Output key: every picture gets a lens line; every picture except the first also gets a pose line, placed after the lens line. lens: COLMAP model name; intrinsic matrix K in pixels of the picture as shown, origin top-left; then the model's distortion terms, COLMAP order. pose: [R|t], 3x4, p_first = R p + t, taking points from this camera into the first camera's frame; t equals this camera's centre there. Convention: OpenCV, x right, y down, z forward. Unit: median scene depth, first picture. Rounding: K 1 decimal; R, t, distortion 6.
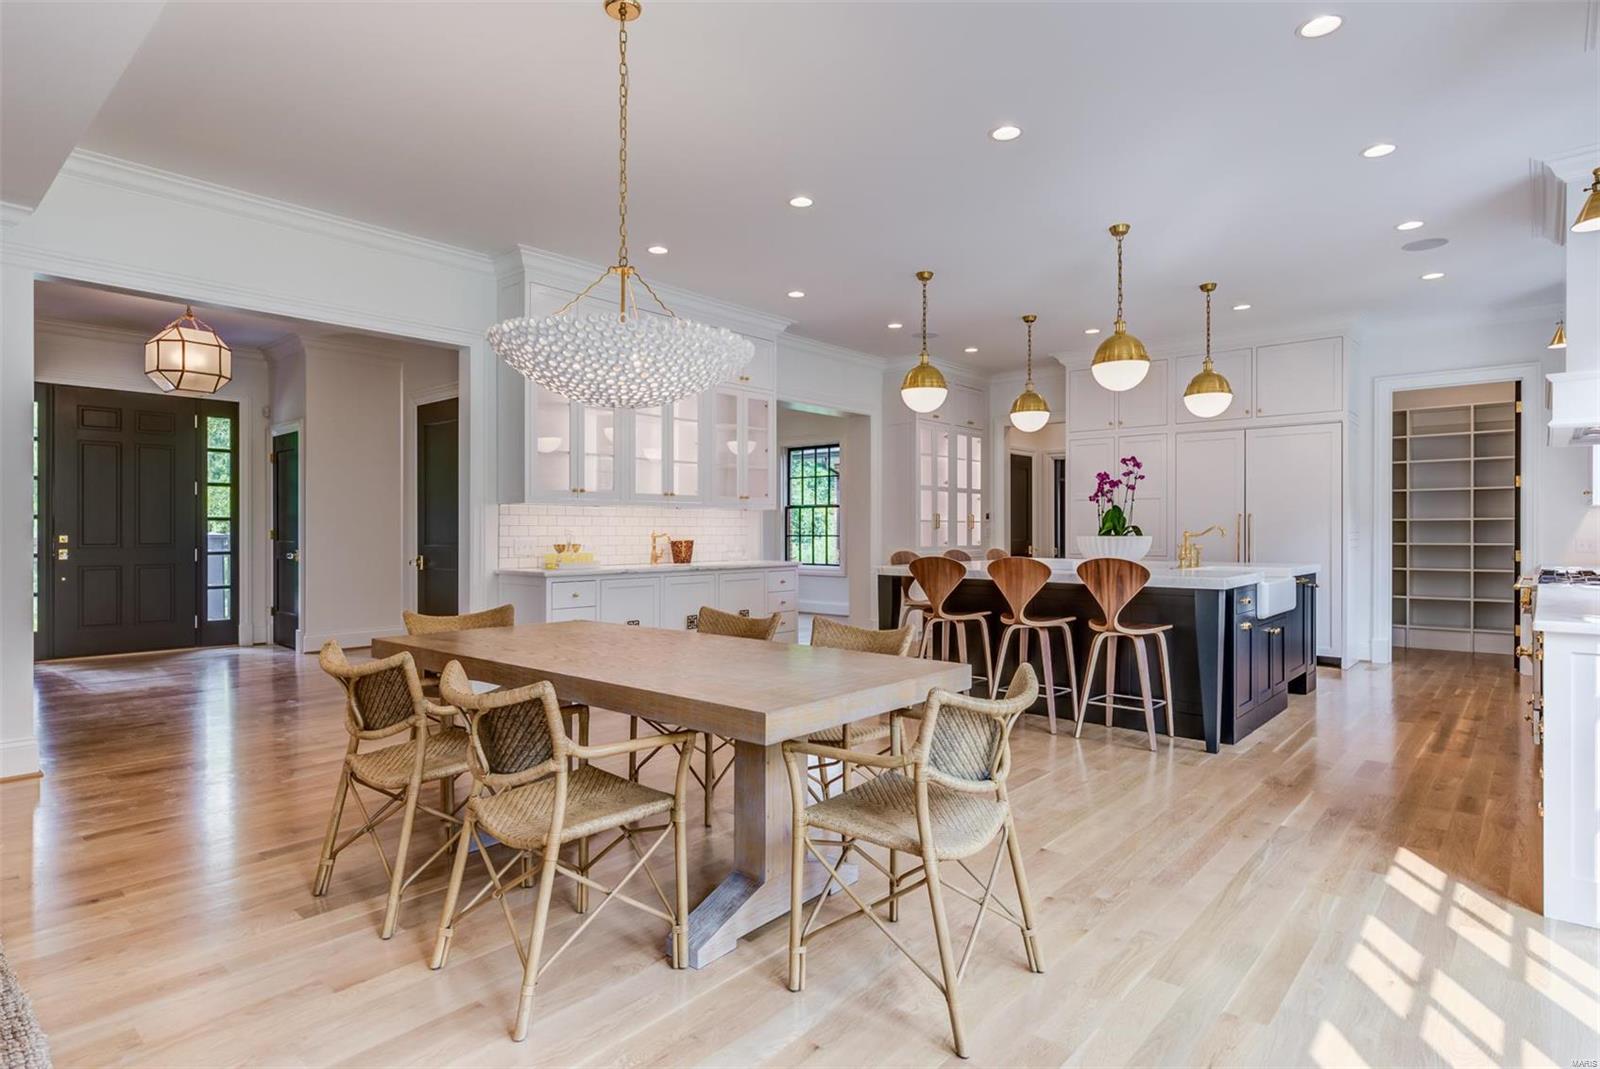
lens RADIAL K [[838.6, 0, 794.2], [0, 838.6, 531.1], [0, 0, 1]] dist [0.001269, 0.000406]
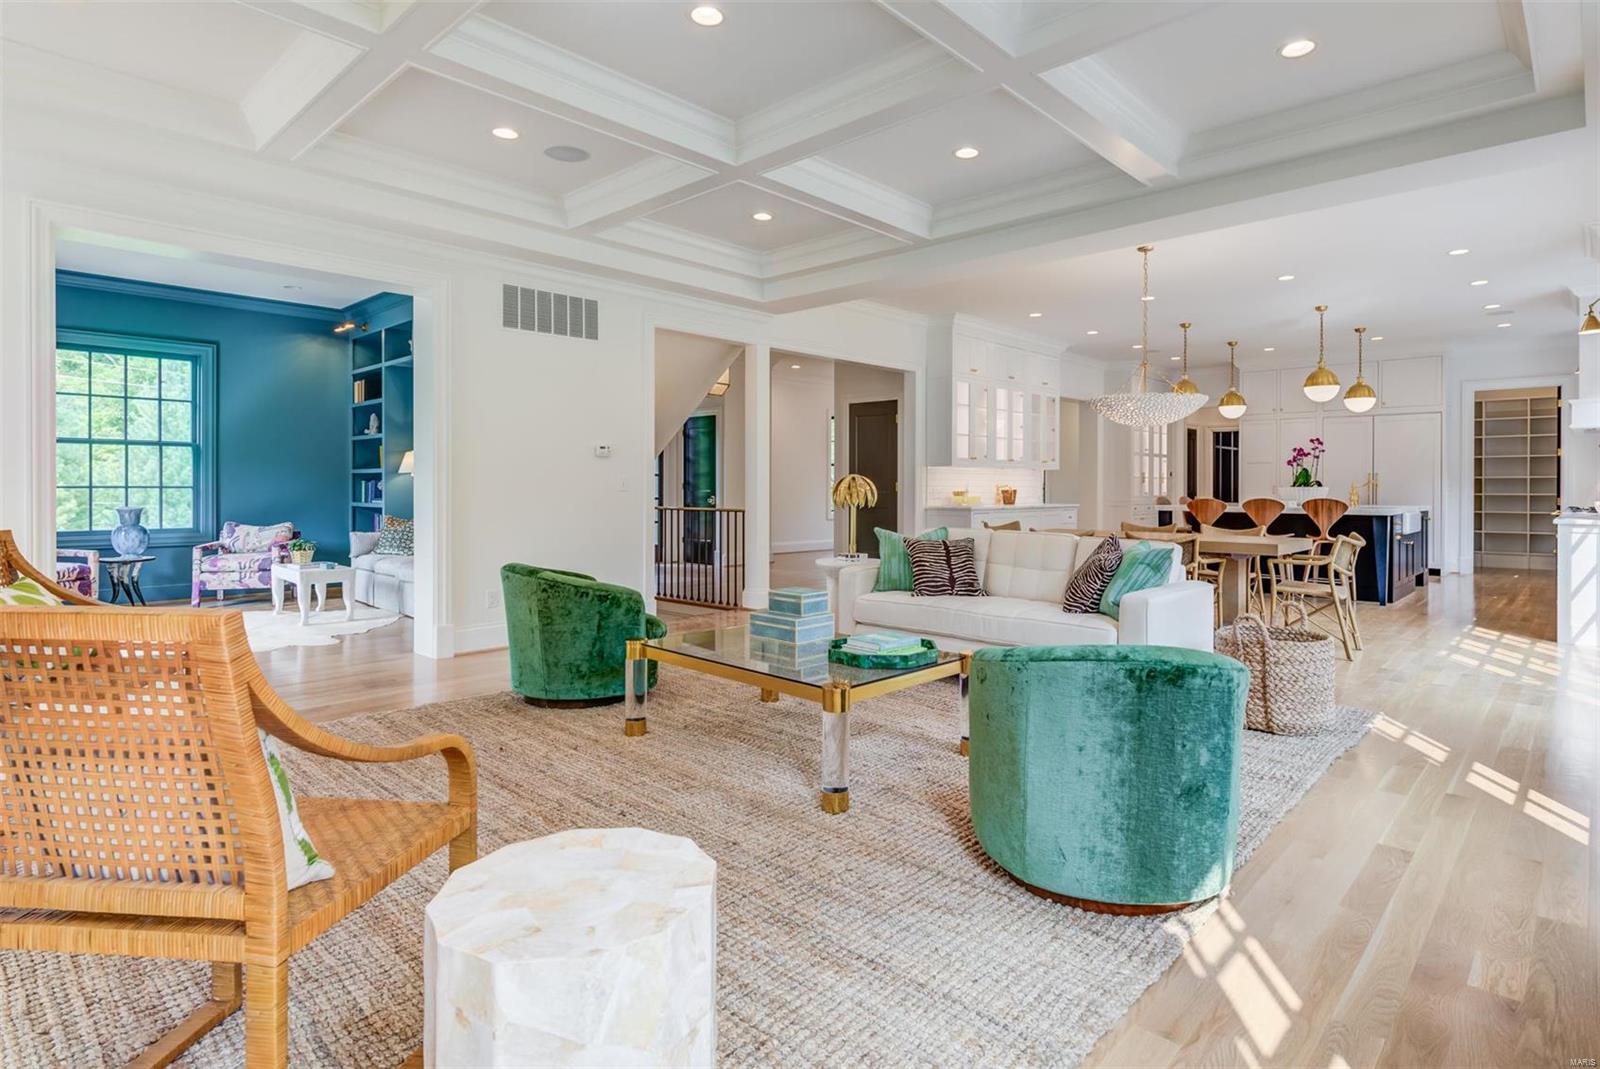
lens RADIAL K [[823.1, 0, 844.5], [0, 823.1, 485.3], [0, 0, 1]] dist [0.000539, -0.000786]
pose [[0.999883, 0.003230, -0.014975, -0.433861], [-0.003254, 0.999993, -0.001583, 0.007029], [0.014970, 0.001631, 0.999887, -0.540543]]
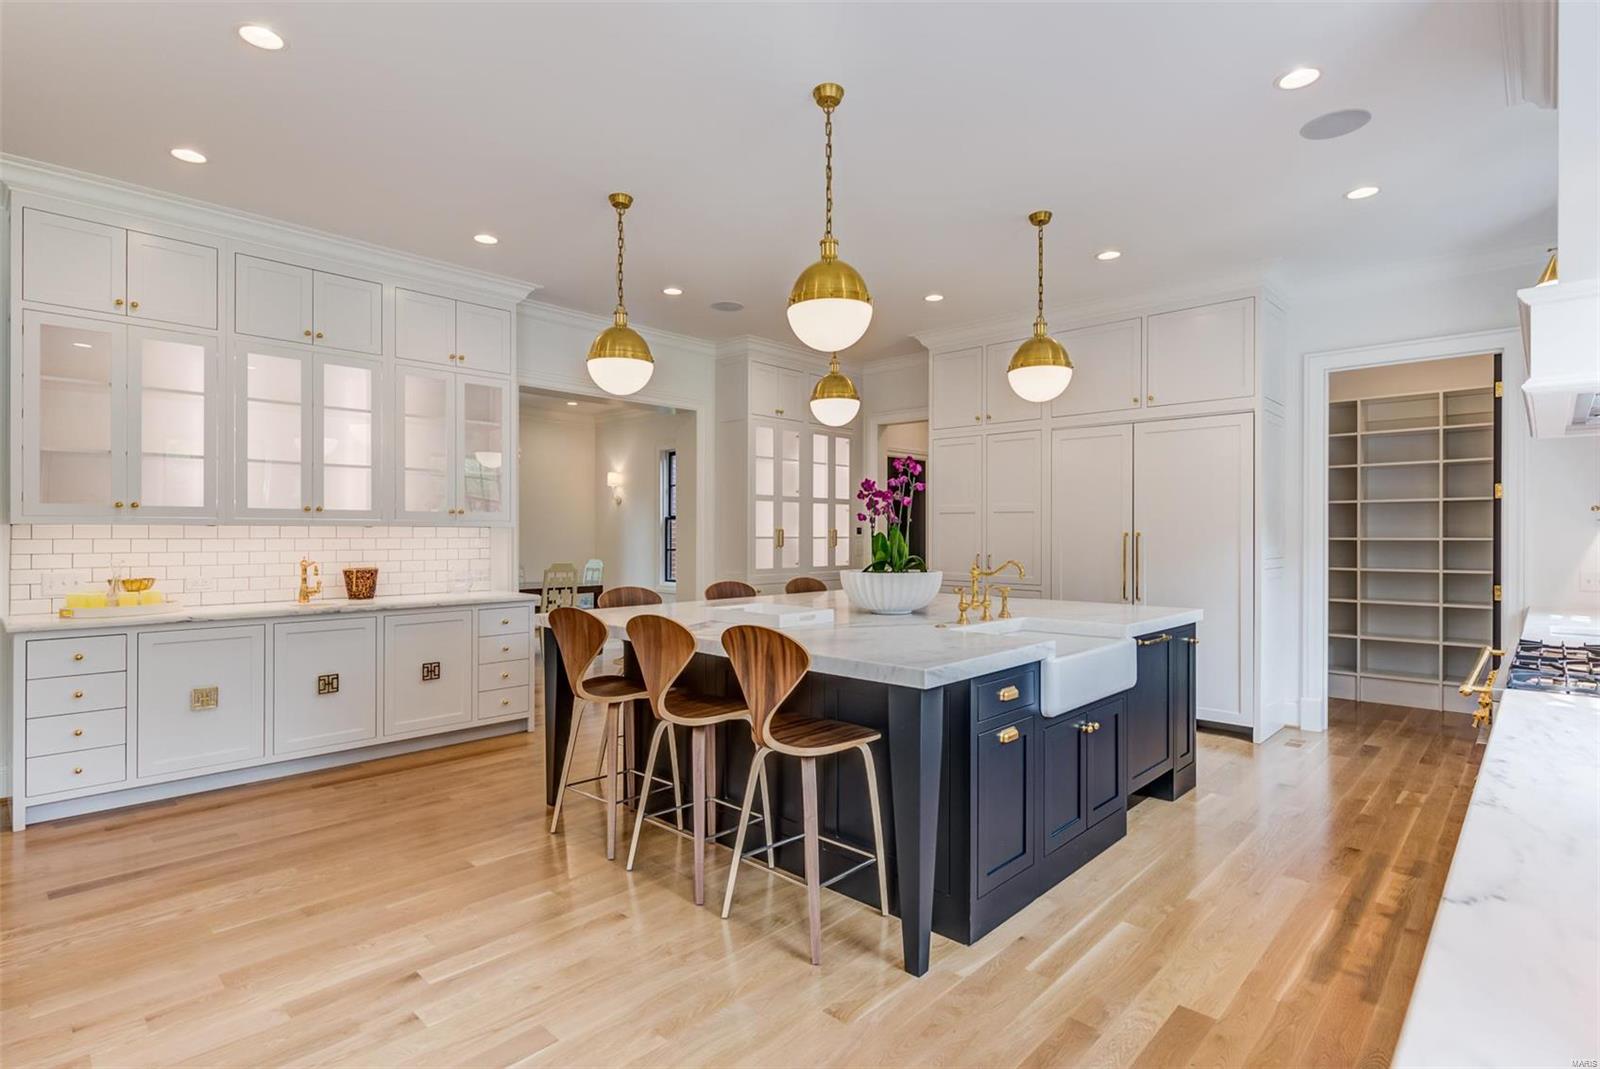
lens RADIAL K [[787.0, 0, 789.3], [0, 787.0, 531.5], [0, 0, 1]] dist [0.001744, 0.000503]
pose [[0.999277, 0.001823, -0.037967, 0.293140], [-0.001925, 0.999995, -0.002639, -0.022593], [0.037962, 0.002710, 0.999276, 0.313153]]
